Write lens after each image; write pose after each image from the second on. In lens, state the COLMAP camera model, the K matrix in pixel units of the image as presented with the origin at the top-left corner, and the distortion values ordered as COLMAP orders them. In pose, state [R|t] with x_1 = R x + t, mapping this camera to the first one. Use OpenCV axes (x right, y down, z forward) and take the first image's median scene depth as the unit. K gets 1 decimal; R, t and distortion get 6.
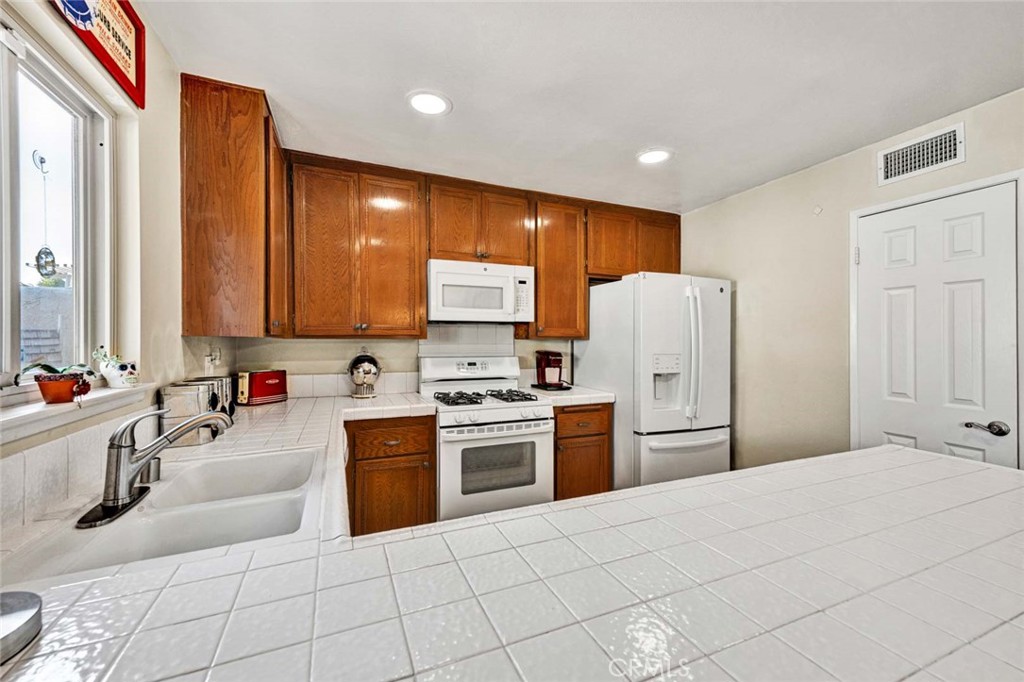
lens RADIAL K [[421.8, 0, 517.2], [0, 421.8, 340.7], [0, 0, 1]] dist [-0.002635, 0.001621]
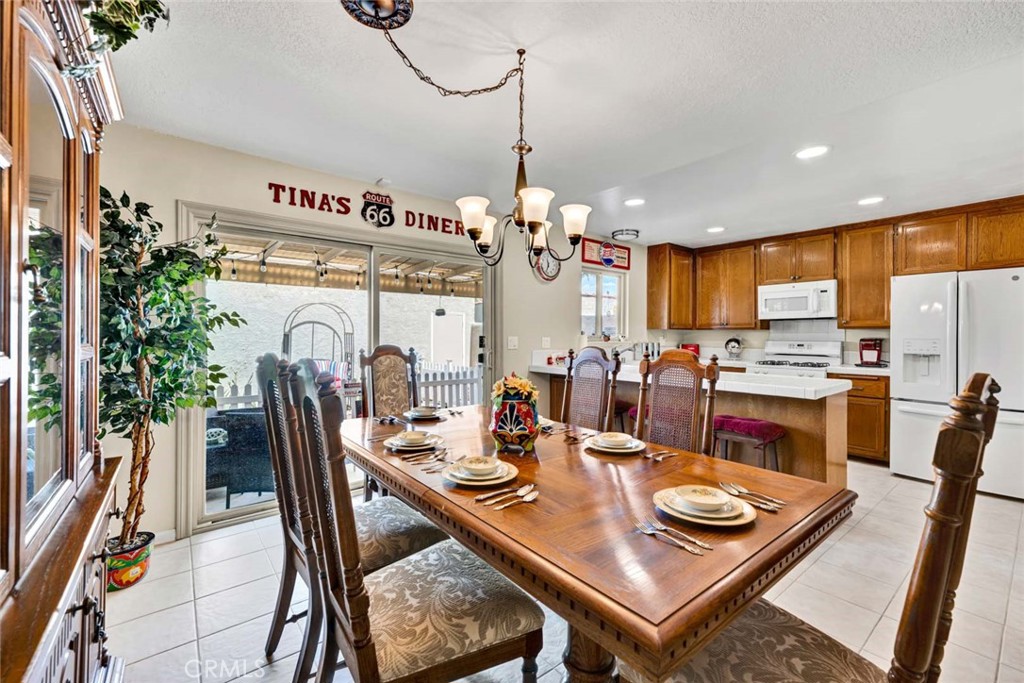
lens RADIAL K [[421.8, 0, 515.4], [0, 421.8, 335.4], [0, 0, 1]] dist [-0.002635, 0.001621]
pose [[0.271470, -0.004209, -0.962438, 1.189737], [-0.006474, 0.999960, -0.006199, 0.037525], [0.962425, 0.007913, 0.271432, -0.485735]]
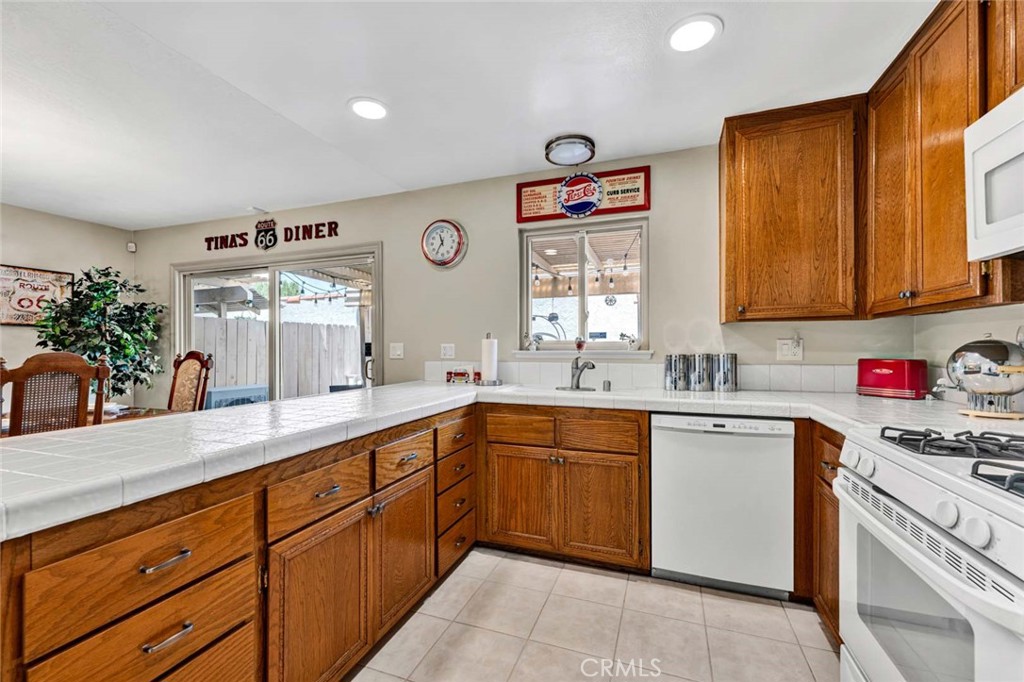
lens RADIAL K [[421.8, 0, 514.9], [0, 421.8, 346.6], [0, 0, 1]] dist [-0.002635, 0.001621]
pose [[-0.682114, -0.008888, -0.731192, 0.445908], [-0.004838, 0.999959, -0.007642, 0.047975], [0.731230, -0.001675, -0.682129, 0.882664]]
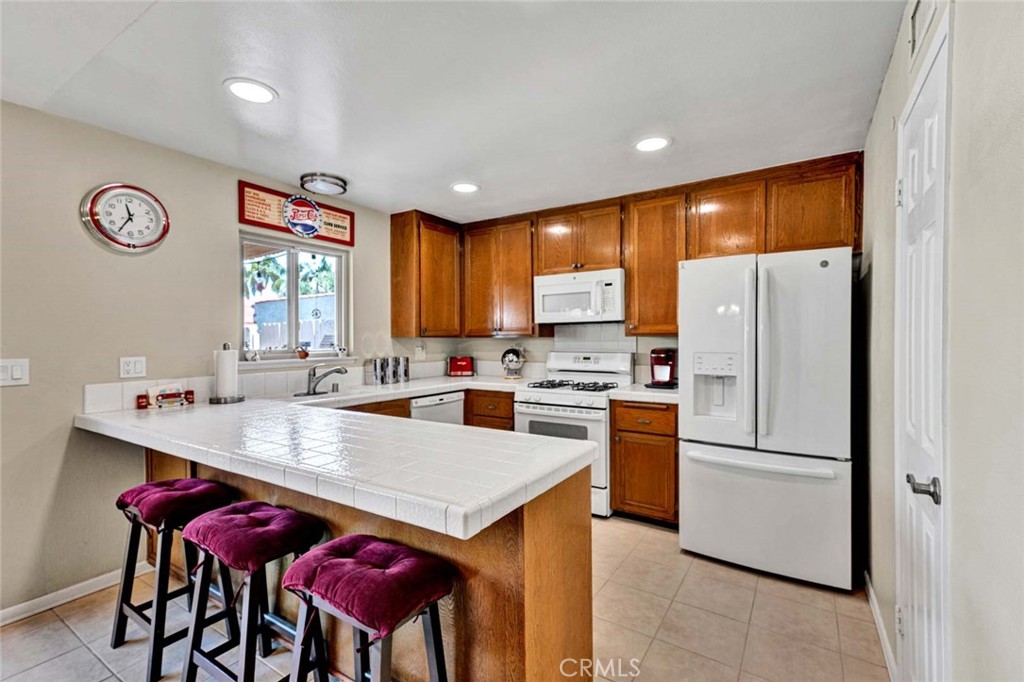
lens RADIAL K [[444.3, 0, 504.3], [0, 444.3, 341.6], [0, 0, 1]] dist [0.012639, -0.000330]
pose [[0.542252, -0.001129, -0.840215, 0.849788], [0.004619, 0.999988, 0.001637, 0.006265], [0.840204, -0.004768, 0.542250, 0.150754]]
